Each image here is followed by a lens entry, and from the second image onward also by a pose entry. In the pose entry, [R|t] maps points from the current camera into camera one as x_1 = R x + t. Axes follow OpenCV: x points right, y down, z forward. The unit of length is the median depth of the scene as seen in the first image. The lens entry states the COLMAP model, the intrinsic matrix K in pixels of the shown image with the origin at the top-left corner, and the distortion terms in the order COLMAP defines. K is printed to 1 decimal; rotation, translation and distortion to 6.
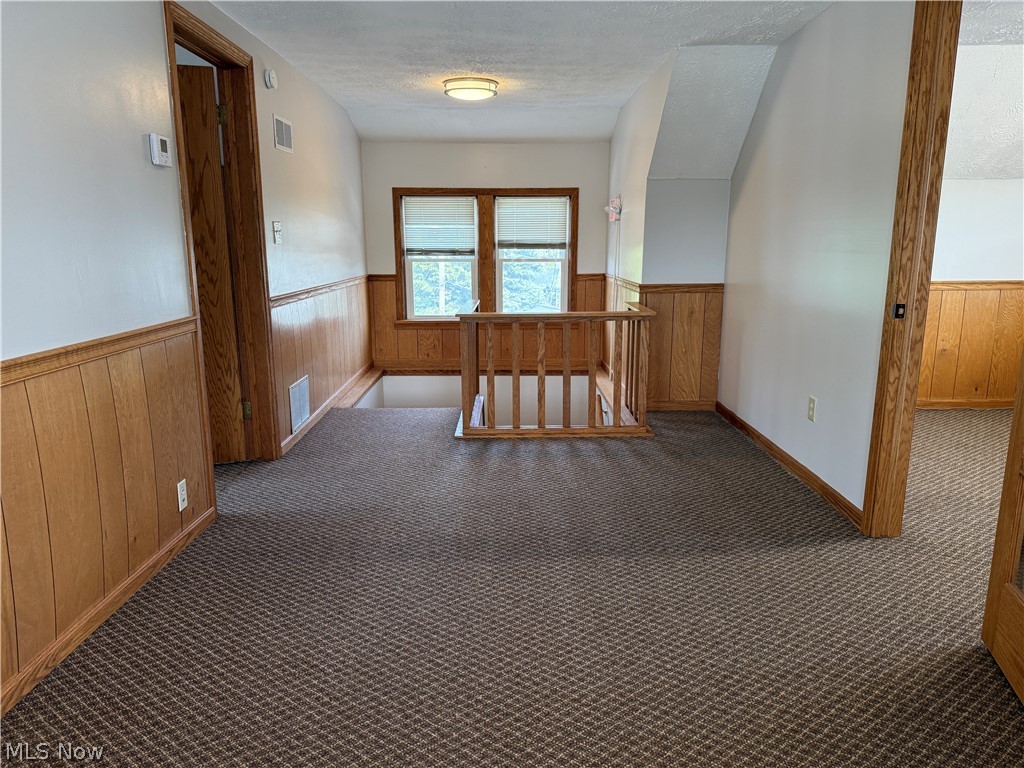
lens RADIAL K [[715.7, 0, 505.7], [0, 715.7, 386.6], [0, 0, 1]] dist [0.006664, 0.001325]
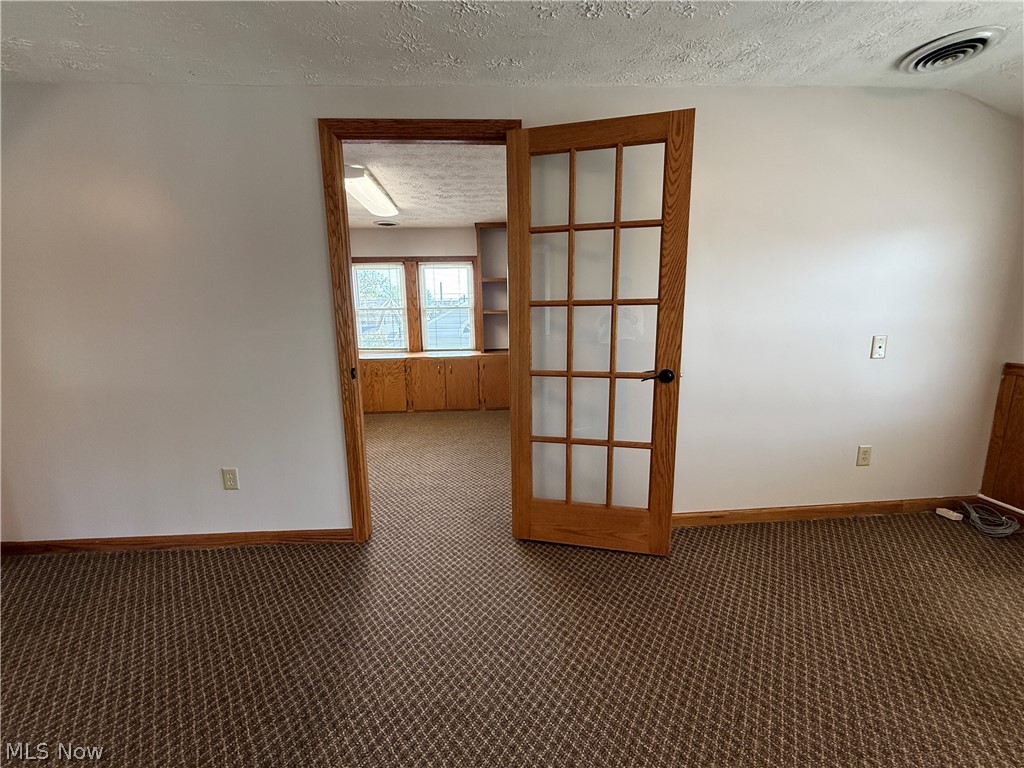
lens RADIAL K [[407.2, 0, 511.7], [0, 407.2, 385.1], [0, 0, 1]] dist [0.000392, 0.000392]
pose [[-0.058927, -0.174260, 0.982935, -0.248252], [0.210786, 0.960273, 0.182879, -0.184921], [-0.975755, 0.217965, -0.019854, 0.845497]]
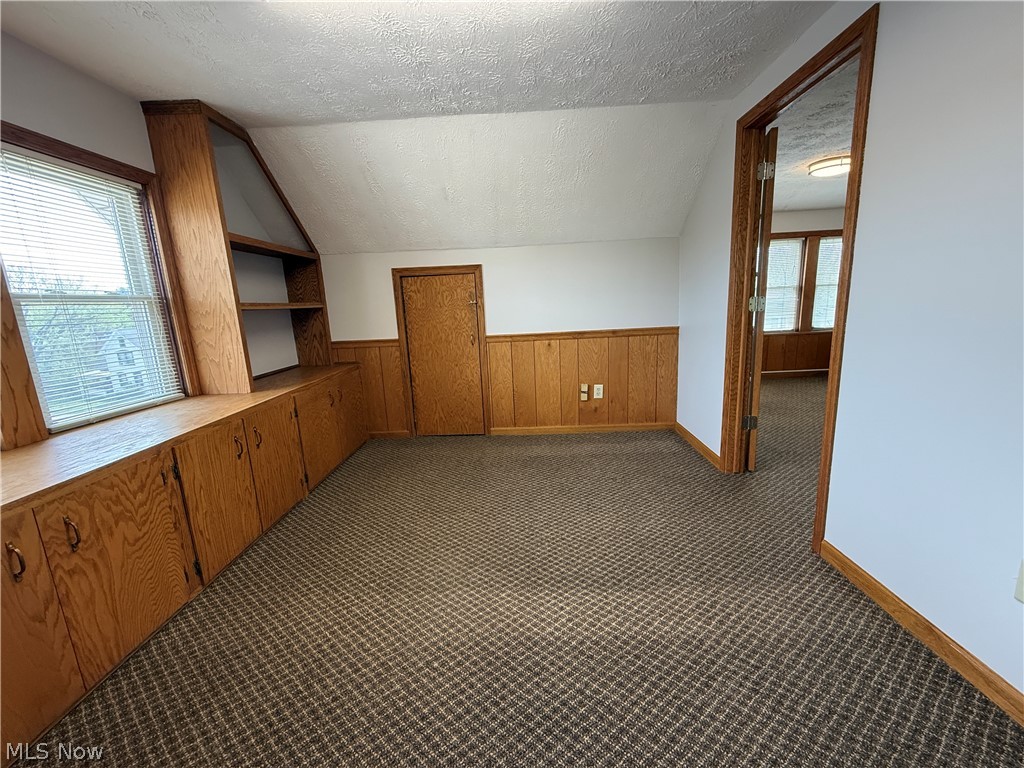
lens RADIAL K [[407.2, 0, 507.7], [0, 407.2, 382.7], [0, 0, 1]] dist [0.000392, 0.000392]
pose [[-0.998245, 0.045863, 0.037475, 1.214715], [0.056705, 0.922755, 0.381193, -0.360997], [-0.017098, 0.382648, -0.923736, 1.836218]]
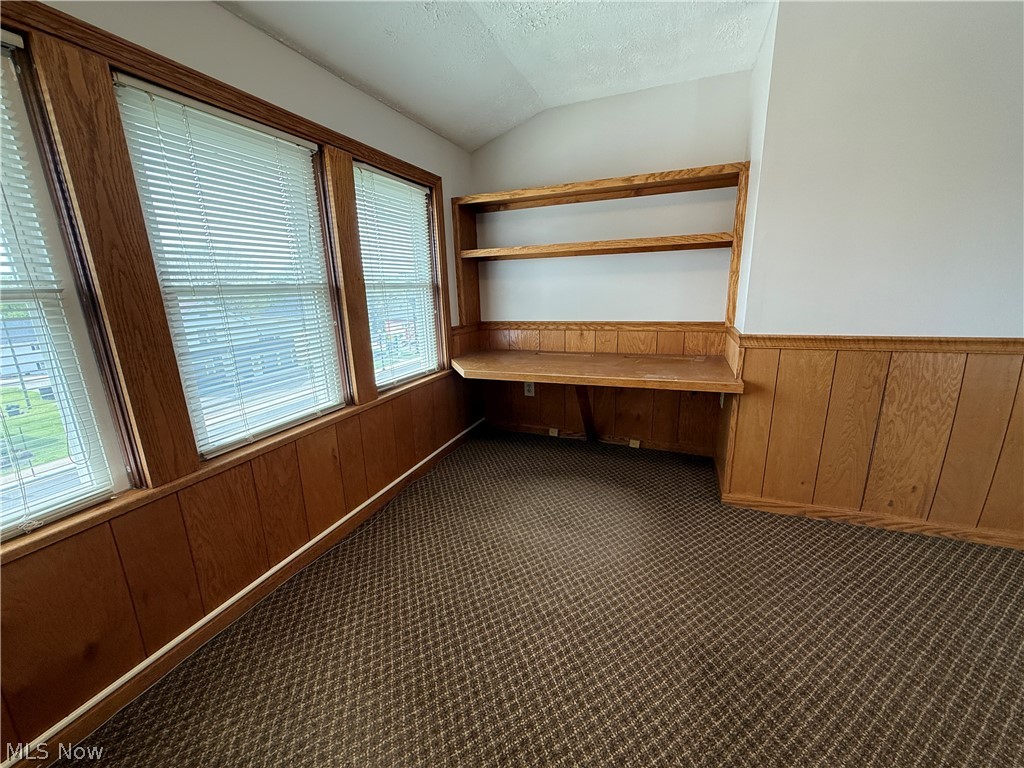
lens RADIAL K [[407.2, 0, 507.9], [0, 407.2, 387.2], [0, 0, 1]] dist [0.000392, 0.000392]
pose [[-0.366399, 0.243946, -0.897910, 0.369474], [-0.146916, 0.937746, 0.314719, -0.046879], [0.918786, 0.247230, -0.307750, 0.266486]]
